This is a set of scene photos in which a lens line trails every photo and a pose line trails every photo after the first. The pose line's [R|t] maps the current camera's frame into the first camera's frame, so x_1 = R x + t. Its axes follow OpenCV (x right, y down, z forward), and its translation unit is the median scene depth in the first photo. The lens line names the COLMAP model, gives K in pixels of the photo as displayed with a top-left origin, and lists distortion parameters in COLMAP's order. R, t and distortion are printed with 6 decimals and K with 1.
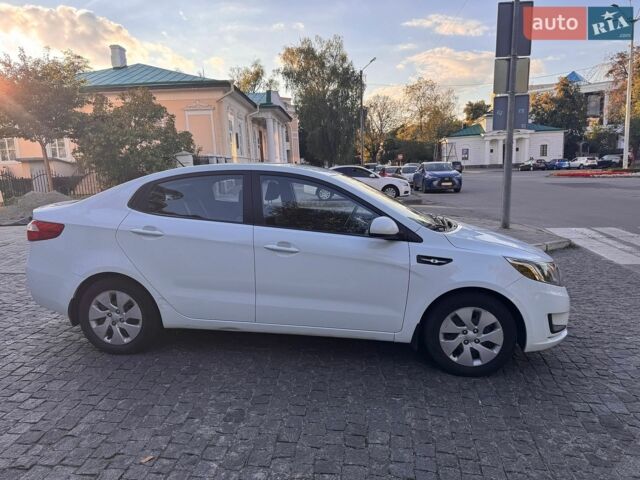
lens RADIAL K [[472.1, 0, 326.3], [0, 472.1, 223.1], [0, 0, 1]] dist [0.002680, -0.000252]
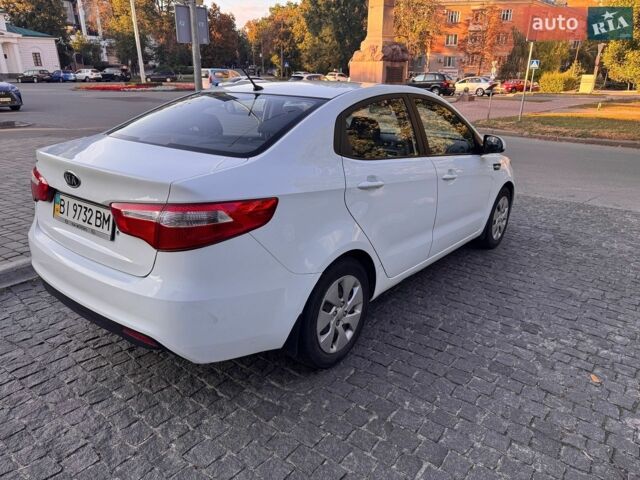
lens RADIAL K [[459.5, 0, 321.6], [0, 459.5, 241.2], [0, 0, 1]] dist [0.024126, -0.031994]
pose [[0.510912, -0.262091, 0.818704, -0.088894], [0.076269, 0.962453, 0.260513, -0.007515], [-0.856243, -0.070658, 0.511719, 0.061088]]
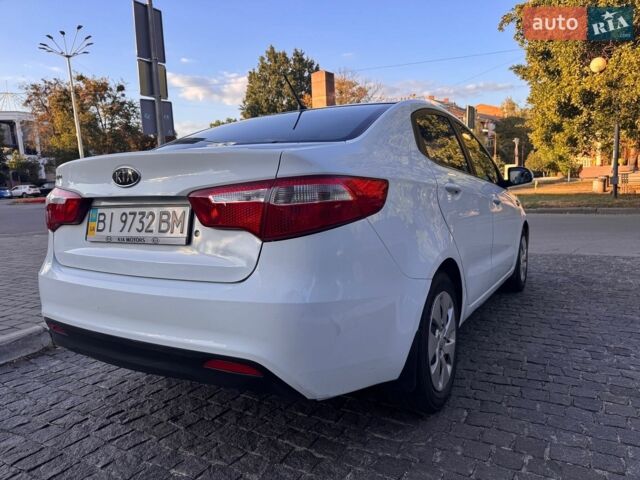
lens RADIAL K [[459.5, 0, 321.6], [0, 459.5, 241.2], [0, 0, 1]] dist [0.024126, -0.031994]
pose [[0.392992, -0.107954, 0.913183, -0.090081], [0.137696, 0.988796, 0.057635, 0.002384], [-0.909174, 0.103091, 0.403454, 0.079706]]
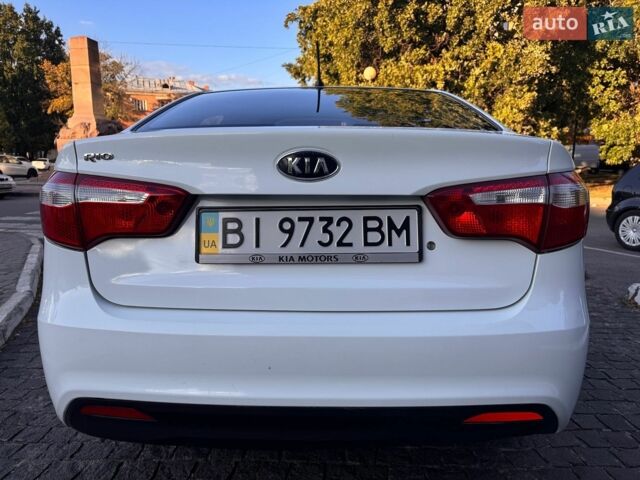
lens RADIAL K [[463.9, 0, 317.3], [0, 463.9, 237.8], [0, 0, 1]] dist [0.004275, -0.004799]
pose [[-0.106080, -0.129376, 0.985905, -0.086559], [0.121716, 0.982354, 0.142007, -0.002663], [-0.986880, 0.135064, -0.088461, 0.112588]]
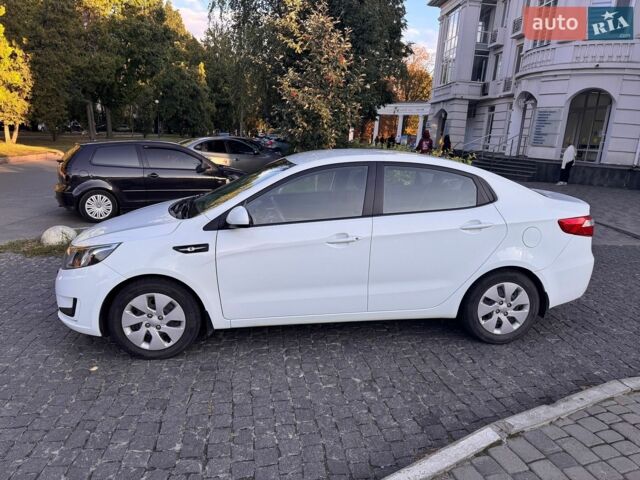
lens RADIAL K [[460.0, 0, 319.7], [0, 460.0, 237.3], [0, 0, 1]] dist [0.074960, -0.098716]
pose [[-0.957981, 0.036940, -0.284443, 0.023918], [-0.063773, 0.939420, 0.336784, -0.028563], [0.279653, 0.340773, -0.897590, 0.195879]]
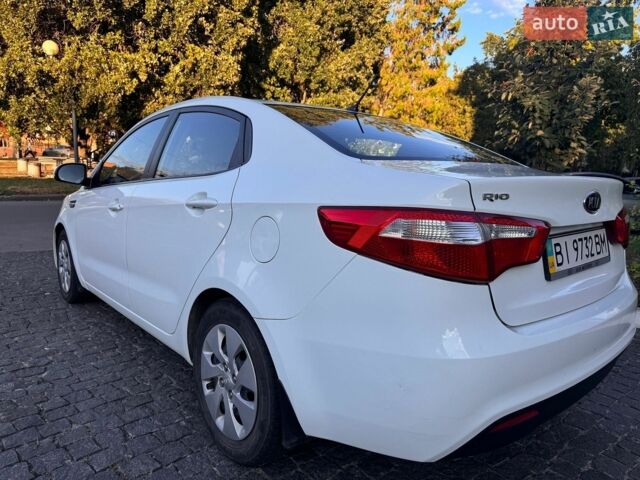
lens RADIAL K [[459.5, 0, 321.6], [0, 459.5, 241.2], [0, 0, 1]] dist [0.024126, -0.031994]
pose [[-0.750374, -0.118087, 0.650380, -0.068318], [0.049648, 0.971066, 0.233594, -0.009799], [-0.659146, 0.207573, -0.722800, 0.152337]]
